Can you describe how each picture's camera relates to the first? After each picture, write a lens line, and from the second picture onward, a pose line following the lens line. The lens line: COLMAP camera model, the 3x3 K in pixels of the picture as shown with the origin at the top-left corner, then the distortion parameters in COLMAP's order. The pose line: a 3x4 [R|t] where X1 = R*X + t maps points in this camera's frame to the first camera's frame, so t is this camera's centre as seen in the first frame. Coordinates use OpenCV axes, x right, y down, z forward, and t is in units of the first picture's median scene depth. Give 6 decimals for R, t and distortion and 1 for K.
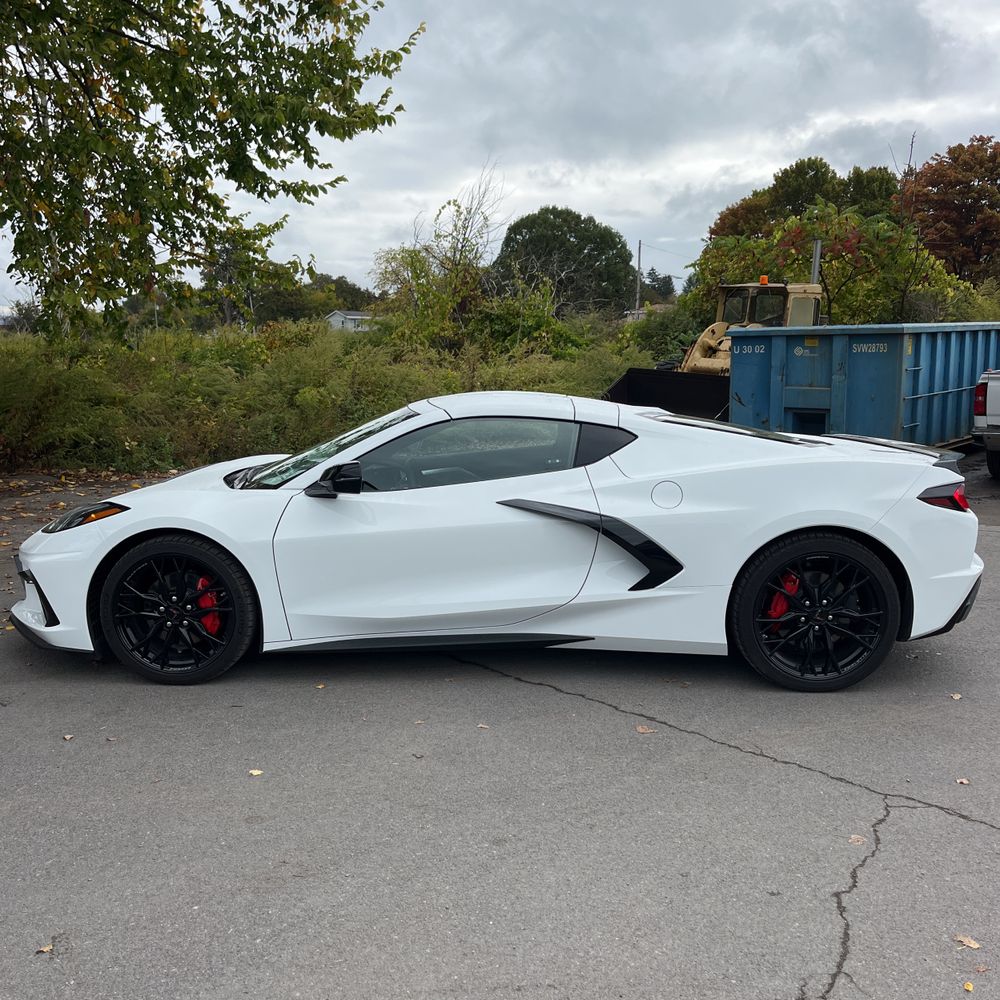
lens RADIAL K [[1022.6, 0, 499.4], [0, 1022.6, 502.7], [0, 0, 1]] dist [0.015405, 0.000000]
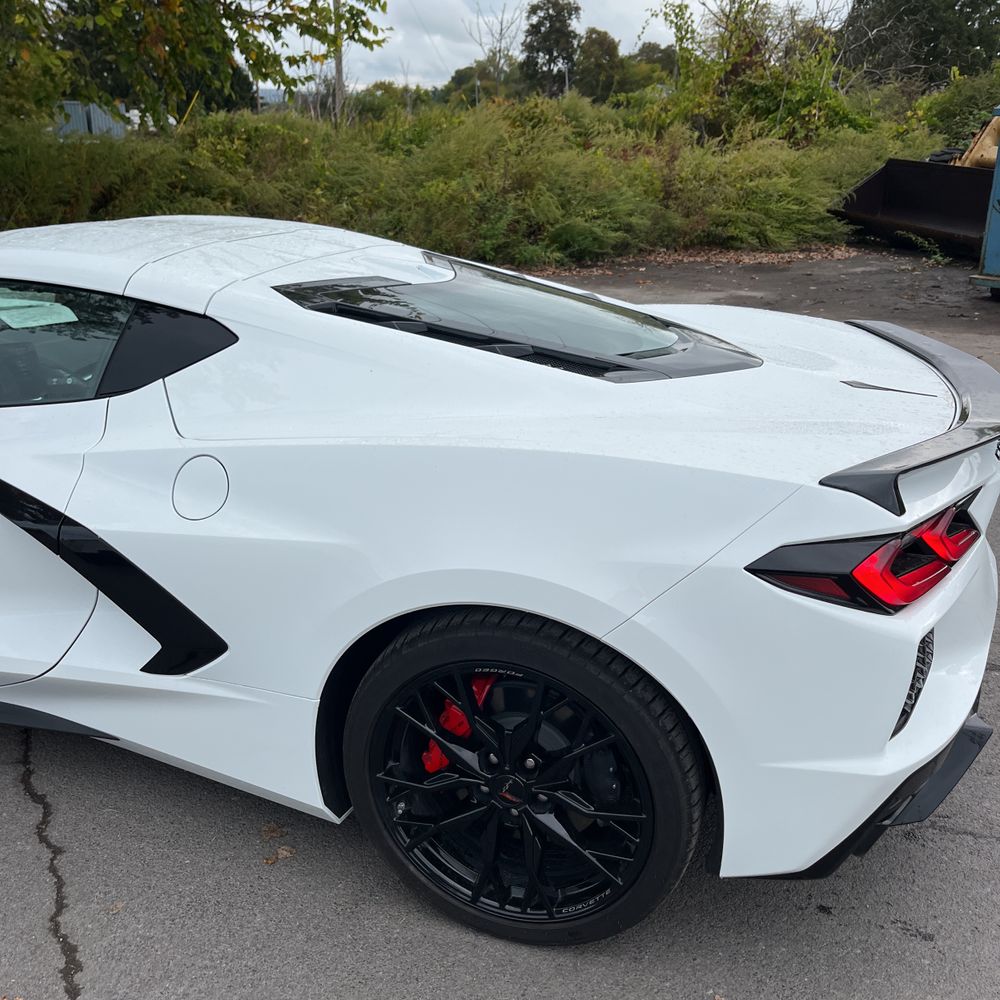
lens RADIAL K [[1022.6, 0, 511.0], [0, 1022.6, 516.9], [0, 0, 1]] dist [0.015405, 0.000000]
pose [[0.954277, 0.112749, -0.276844, 0.133979], [-0.051792, 0.974495, 0.218352, -0.031874], [0.294402, -0.194030, 0.935778, 0.195787]]
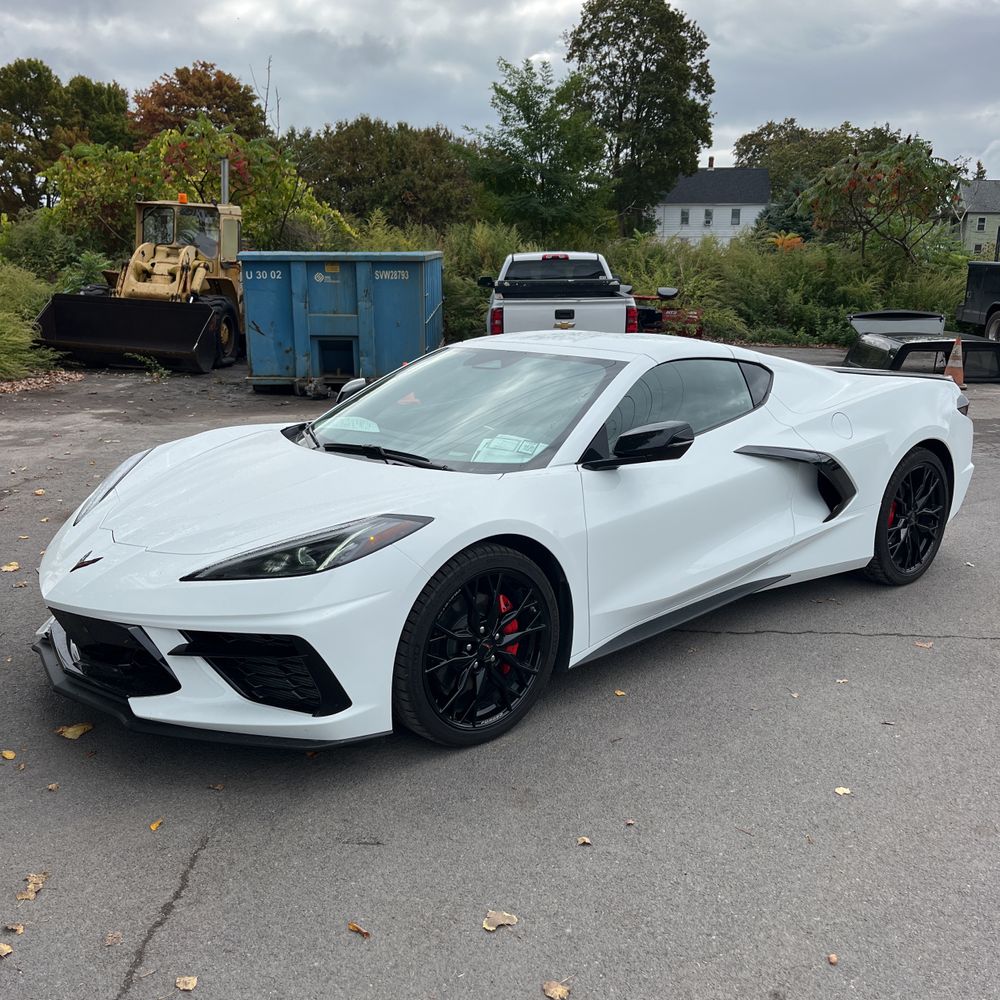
lens RADIAL K [[1022.6, 0, 508.0], [0, 1022.6, 493.3], [0, 0, 1]] dist [0.015405, 0.000000]
pose [[0.734332, -0.135729, 0.665082, -0.253046], [0.091607, 0.990657, 0.101027, -0.024587], [-0.672580, -0.013261, 0.739905, 0.144137]]
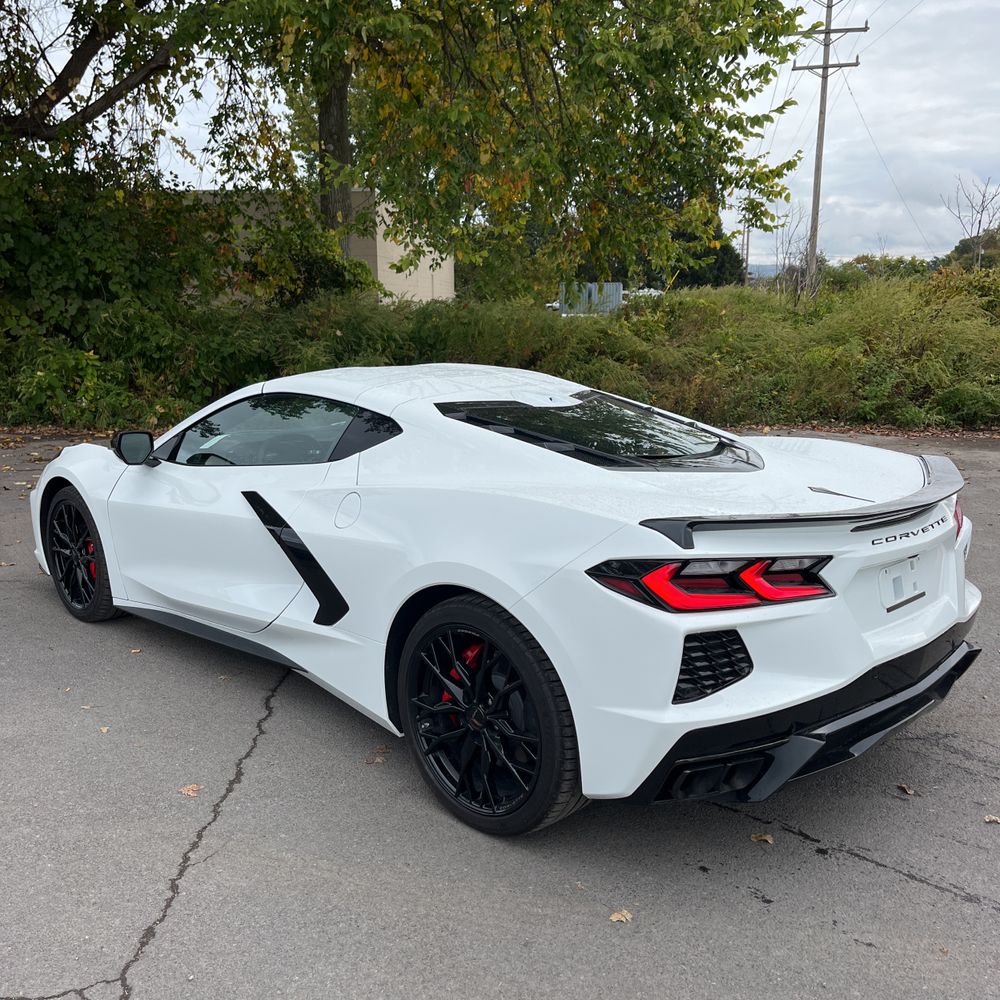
lens RADIAL K [[1022.6, 0, 490.6], [0, 1022.6, 505.3], [0, 0, 1]] dist [0.015405, 0.000000]
pose [[0.713446, 0.131709, -0.688220, 0.242977], [-0.095933, 0.991287, 0.090260, -0.028608], [0.694112, 0.001627, 0.719865, 0.167145]]
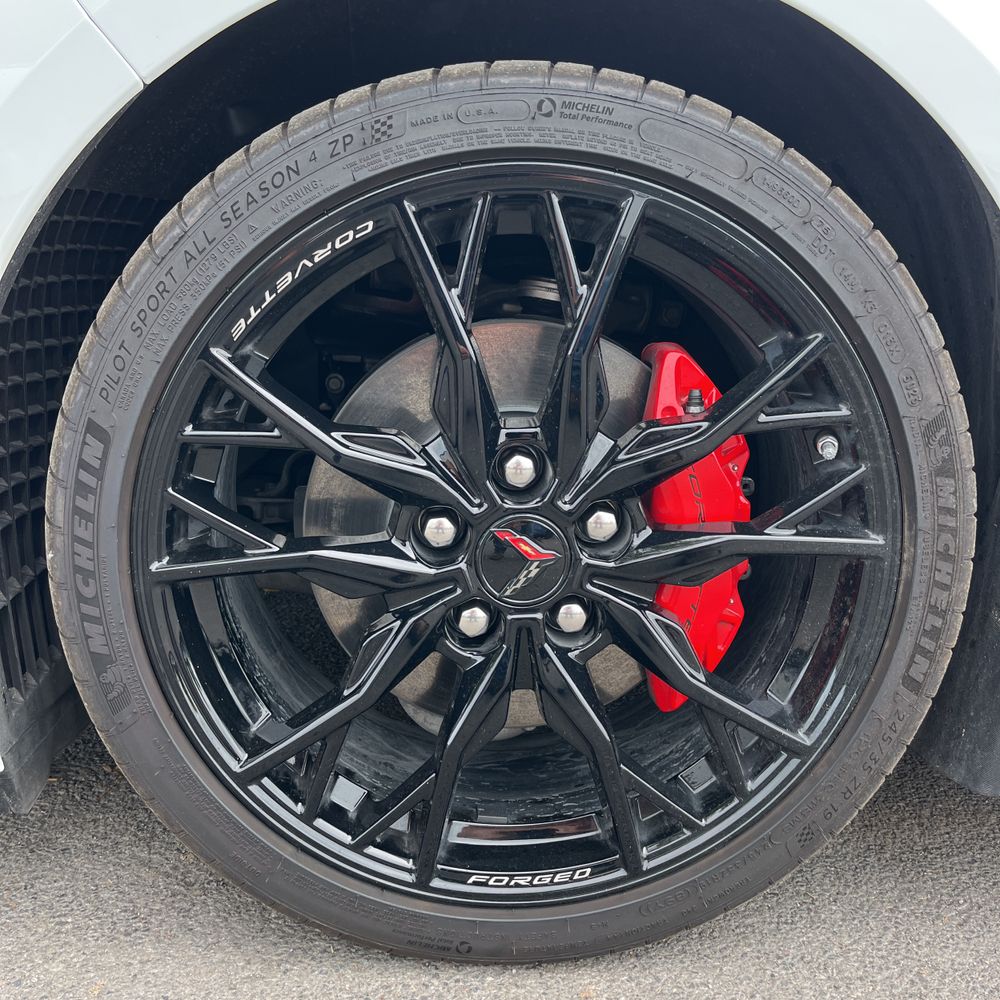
lens RADIAL K [[1022.6, 0, 467.4], [0, 1022.6, 478.5], [0, 0, 1]] dist [0.015405, 0.000000]
pose [[0.995823, 0.023734, 0.088171, -0.110200], [-0.030010, 0.997057, 0.070550, 0.027370], [-0.086237, -0.072901, 0.993604, 0.272731]]
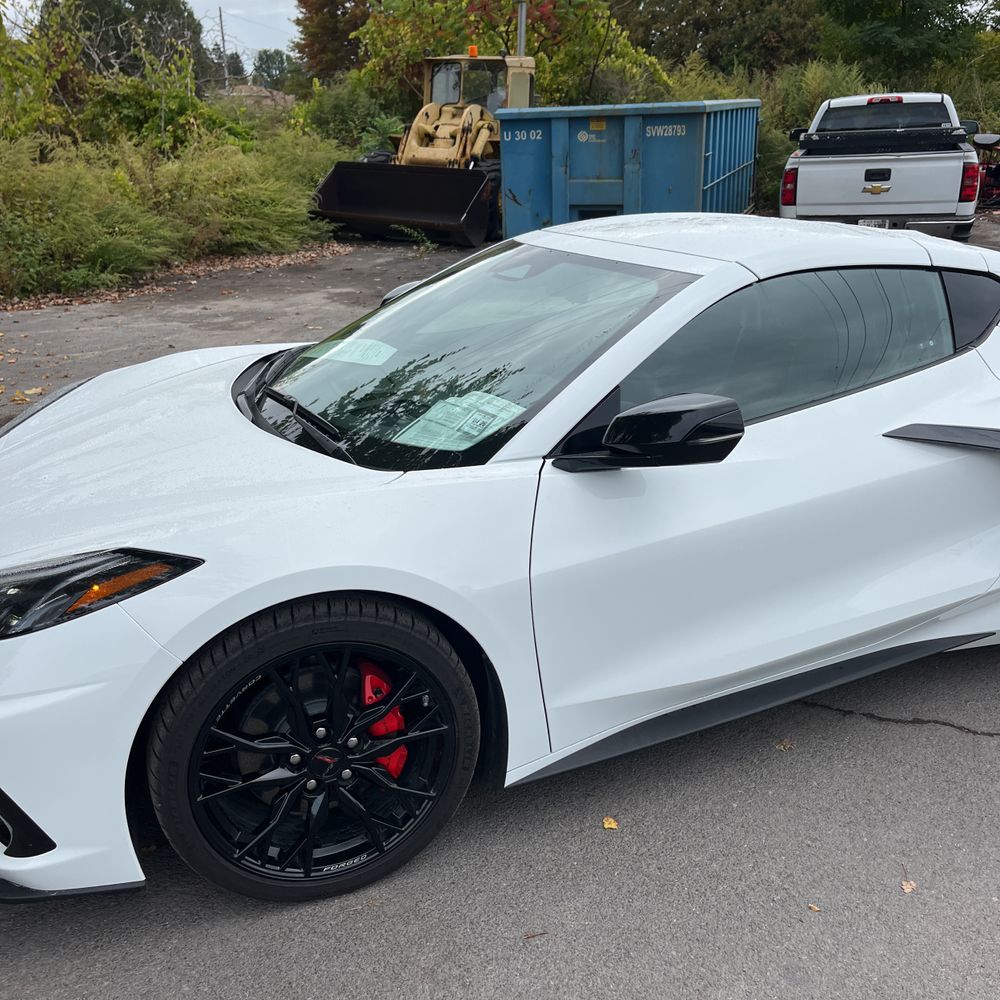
lens RADIAL K [[1022.6, 0, 499.9], [0, 1022.6, 513.0], [0, 0, 1]] dist [0.015405, 0.000000]
pose [[0.921086, -0.152263, 0.358352, -0.127279], [0.077036, 0.973437, 0.215605, -0.030155], [-0.381661, -0.170985, 0.908349, 0.185798]]
